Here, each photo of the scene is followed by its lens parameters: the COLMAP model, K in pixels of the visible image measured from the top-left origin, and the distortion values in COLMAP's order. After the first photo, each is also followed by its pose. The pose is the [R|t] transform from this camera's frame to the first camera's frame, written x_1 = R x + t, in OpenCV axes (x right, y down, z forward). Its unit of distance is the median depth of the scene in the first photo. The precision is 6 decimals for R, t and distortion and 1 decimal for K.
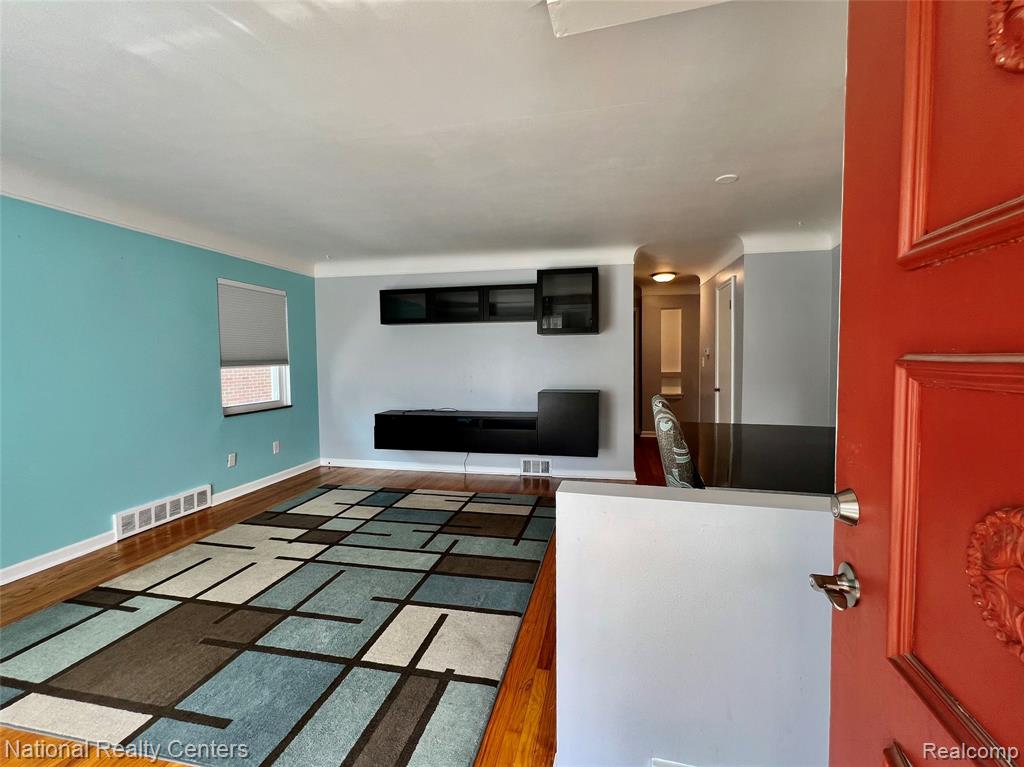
lens RADIAL K [[450.7, 0, 515.8], [0, 450.7, 385.1], [0, 0, 1]] dist [-0.001217, -0.000333]
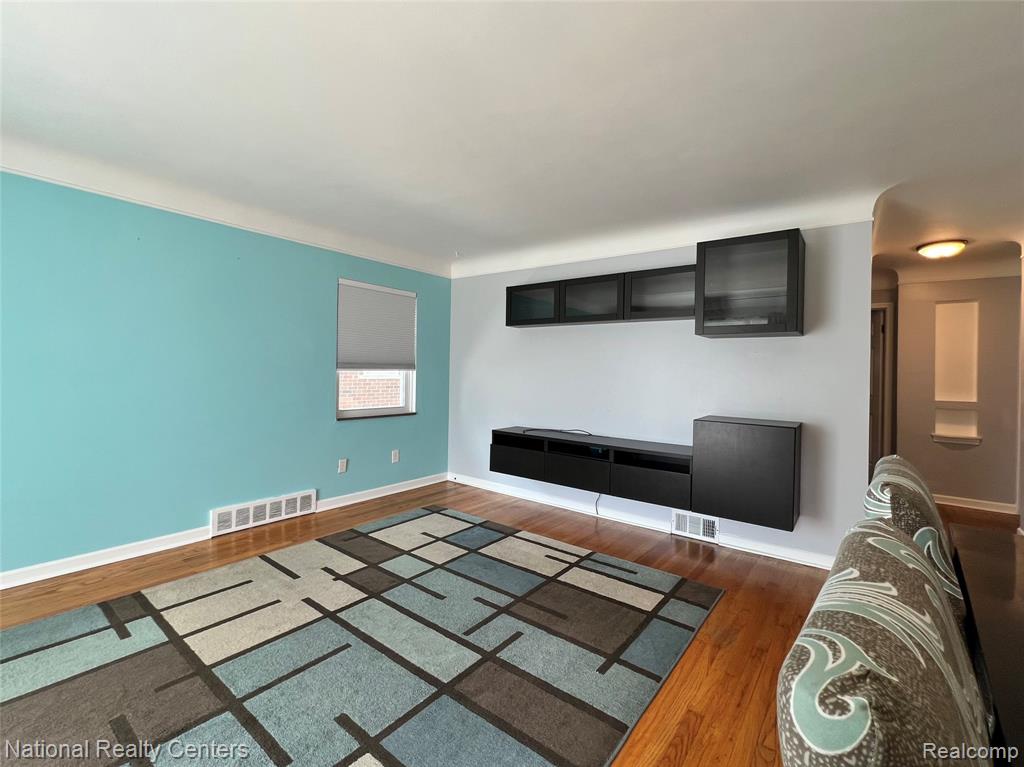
lens RADIAL K [[450.7, 0, 508.2], [0, 450.7, 373.3], [0, 0, 1]] dist [-0.001217, -0.000333]
pose [[0.897352, 0.031527, -0.440187, 0.100776], [-0.057000, 0.997370, -0.044766, -0.007356], [0.437618, 0.065261, 0.896789, 0.271932]]
